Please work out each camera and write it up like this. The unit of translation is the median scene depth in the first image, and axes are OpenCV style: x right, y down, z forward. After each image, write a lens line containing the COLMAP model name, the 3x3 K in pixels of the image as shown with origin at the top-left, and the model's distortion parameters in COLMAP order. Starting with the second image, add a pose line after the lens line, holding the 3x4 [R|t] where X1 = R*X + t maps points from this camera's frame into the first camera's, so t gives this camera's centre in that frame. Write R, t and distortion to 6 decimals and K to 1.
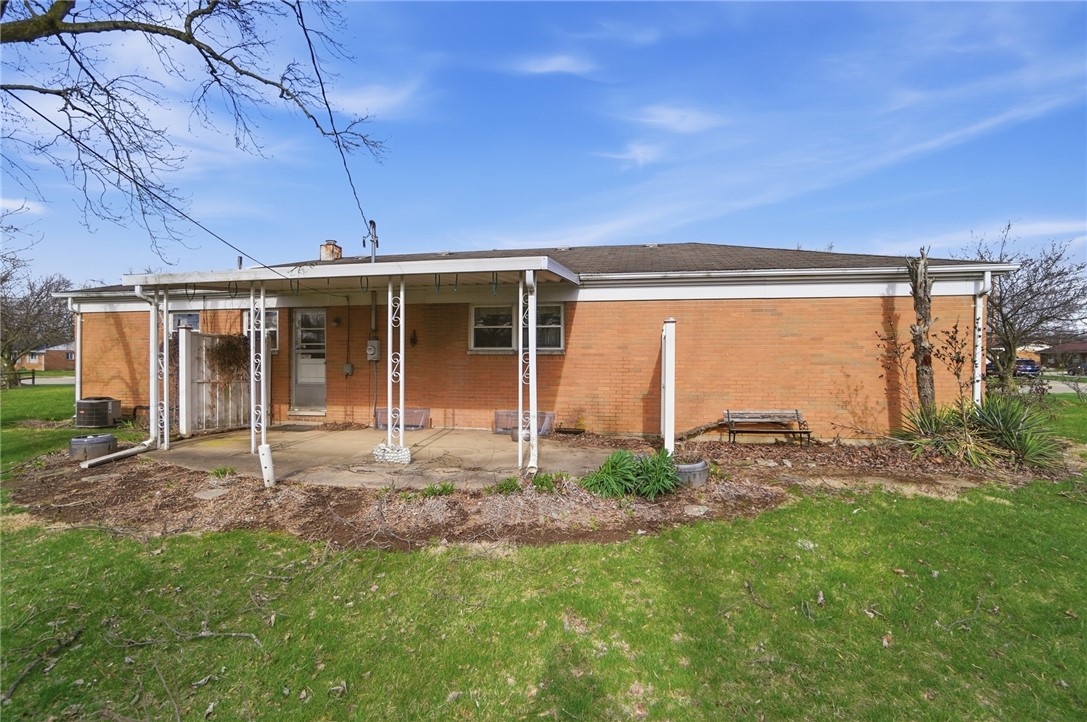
lens RADIAL K [[497.9, 0, 543.8], [0, 497.9, 365.3], [0, 0, 1]] dist [-0.068316, 0.028439]
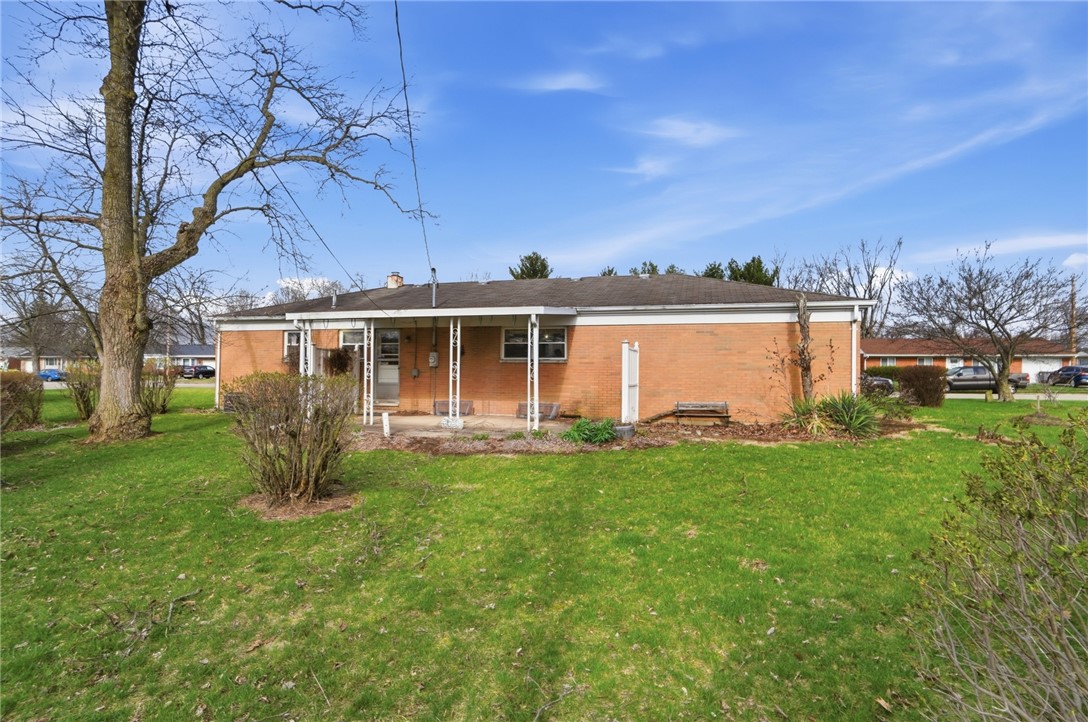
lens RADIAL K [[498.4, 0, 544.3], [0, 498.4, 365.3], [0, 0, 1]] dist [-0.068316, 0.028439]
pose [[0.997241, 0.002217, -0.074201, 0.097216], [-0.003111, 0.999924, -0.011937, 0.003689], [0.074169, 0.012135, 0.997172, -0.503541]]
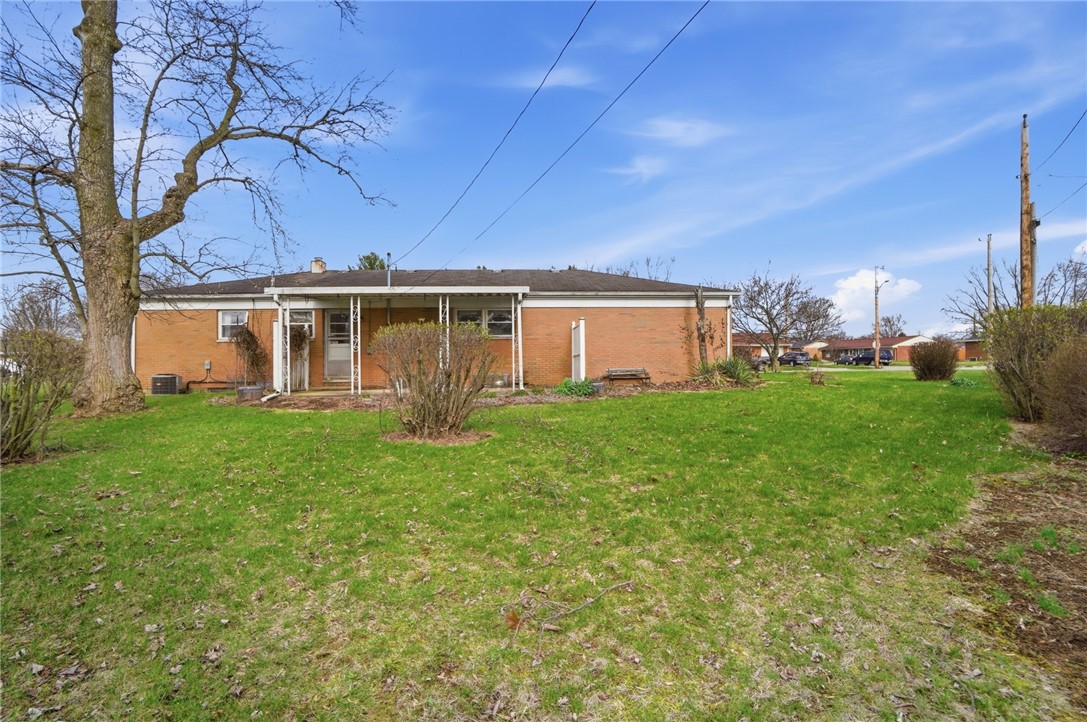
lens RADIAL K [[441.2, 0, 543.5], [0, 441.2, 361.0], [0, 0, 1]] dist [-0.055007, 0.000049]
pose [[0.969859, -0.013912, 0.243269, -0.272363], [0.014278, 0.999898, 0.000257, 0.064070], [-0.243248, 0.003225, 0.969959, -0.558602]]
